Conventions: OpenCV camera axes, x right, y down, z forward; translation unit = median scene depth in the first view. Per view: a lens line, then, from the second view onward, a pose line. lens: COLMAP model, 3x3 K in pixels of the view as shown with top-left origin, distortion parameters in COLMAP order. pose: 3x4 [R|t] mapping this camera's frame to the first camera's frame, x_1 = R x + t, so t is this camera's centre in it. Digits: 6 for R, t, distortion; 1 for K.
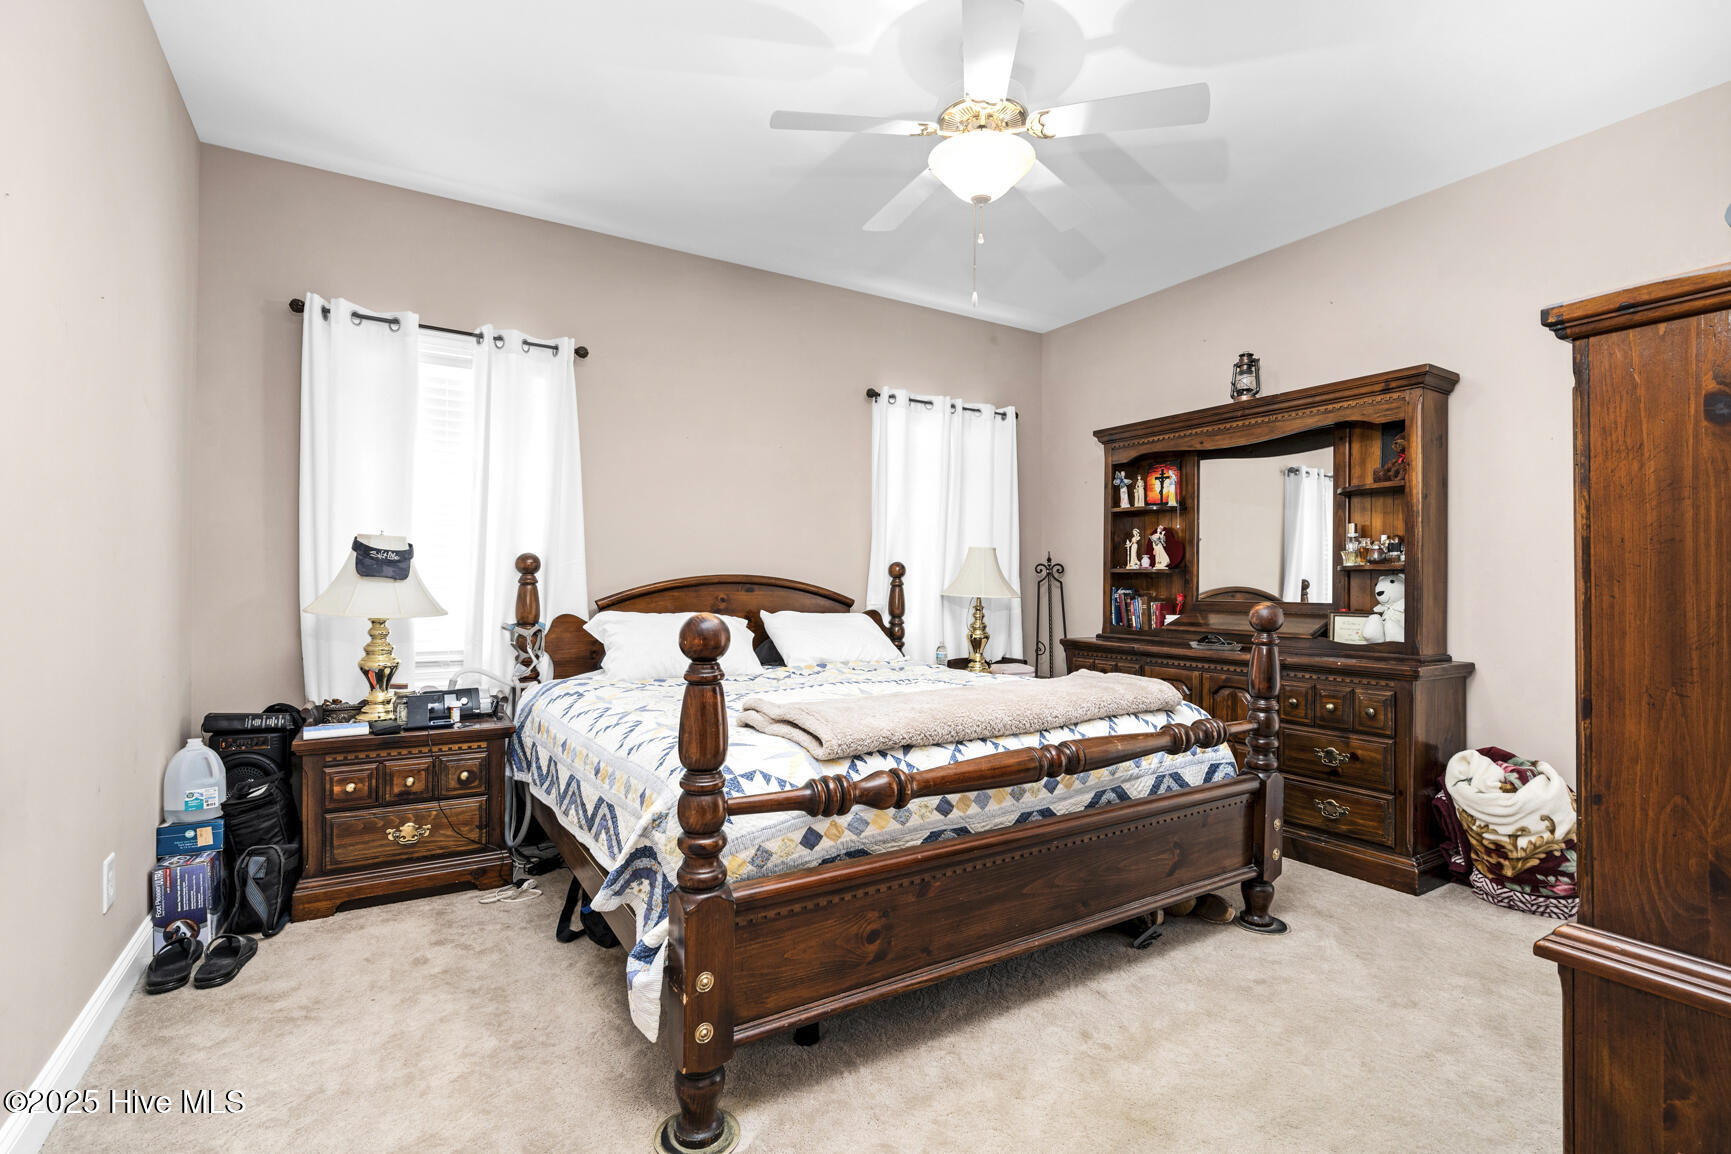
lens RADIAL K [[801.5, 0, 865.5], [0, 801.5, 577.0], [0, 0, 1]] dist [0.000811, 0.000020]
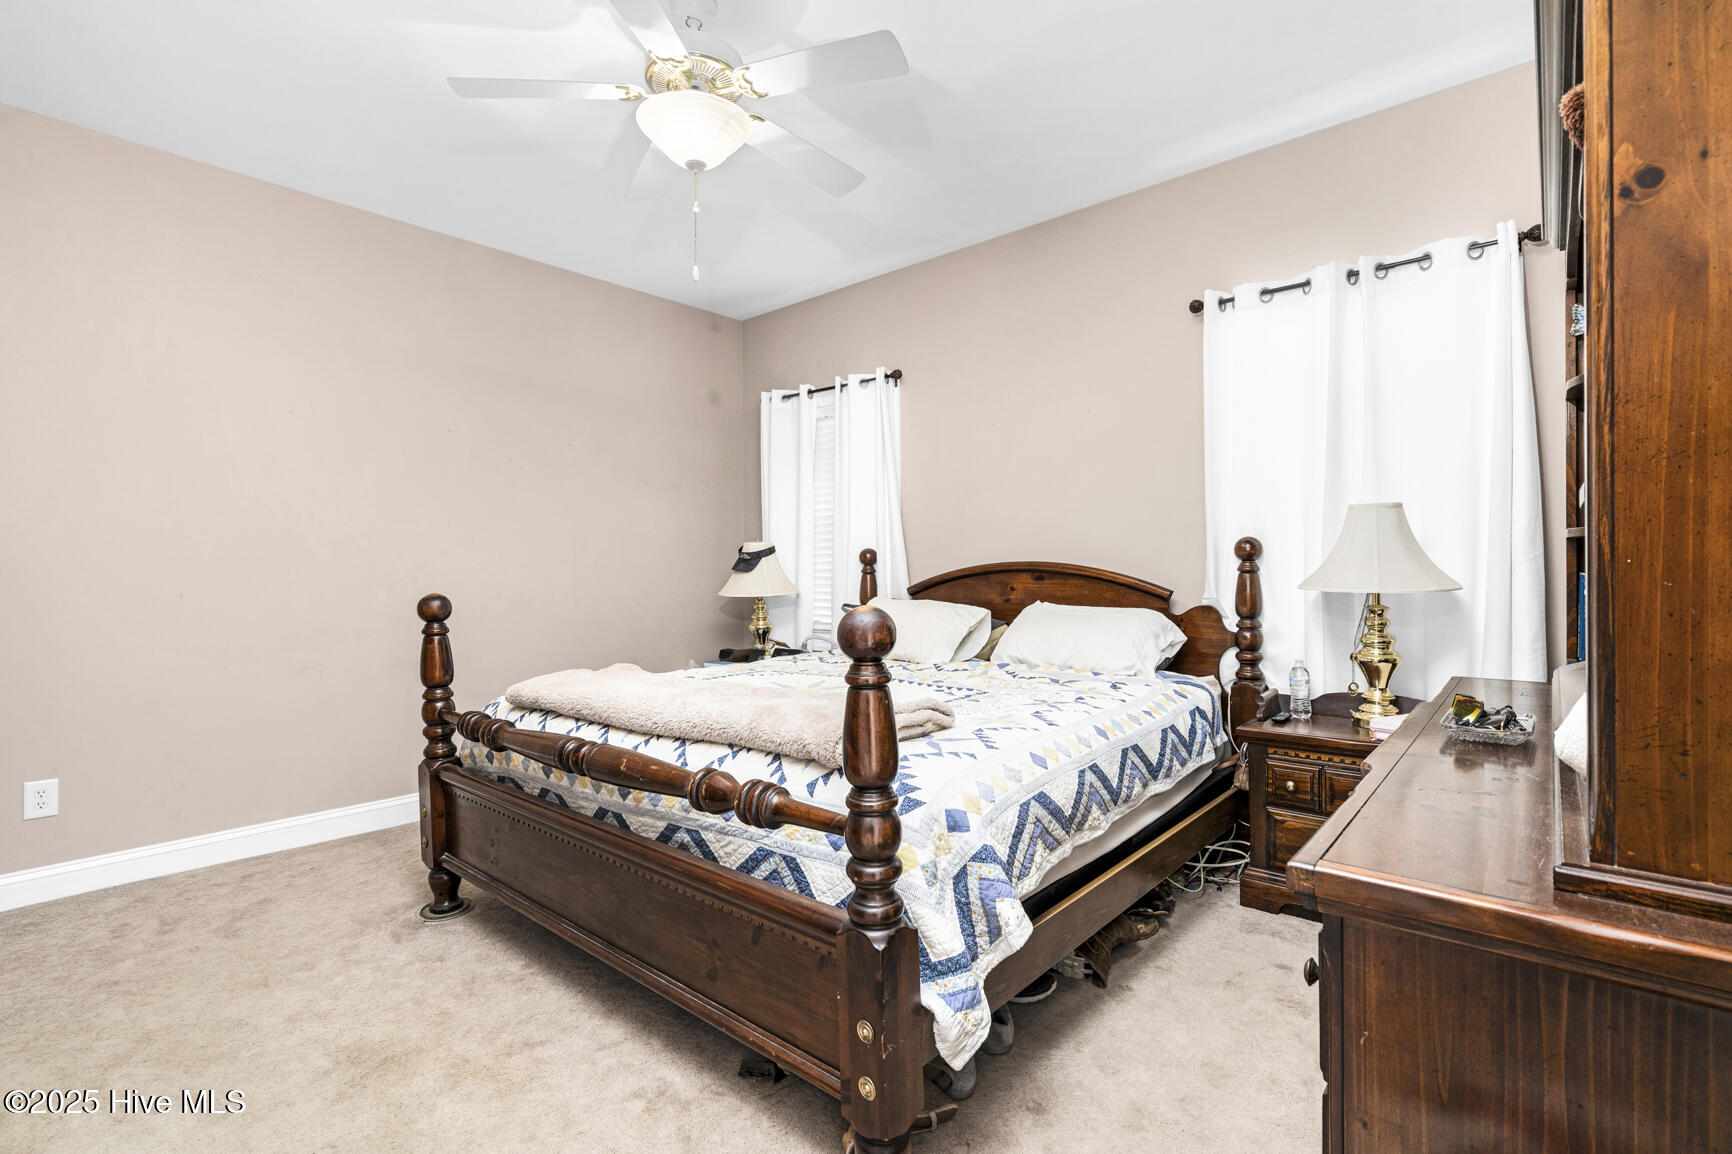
lens RADIAL K [[794.4, 0, 865.9], [0, 794.4, 561.8], [0, 0, 1]] dist [0.001741, 0.000056]
pose [[0.302161, -0.019967, -0.953048, 0.740309], [0.017856, 0.999724, -0.015284, 0.008713], [0.953090, -0.012399, 0.302434, 0.615660]]
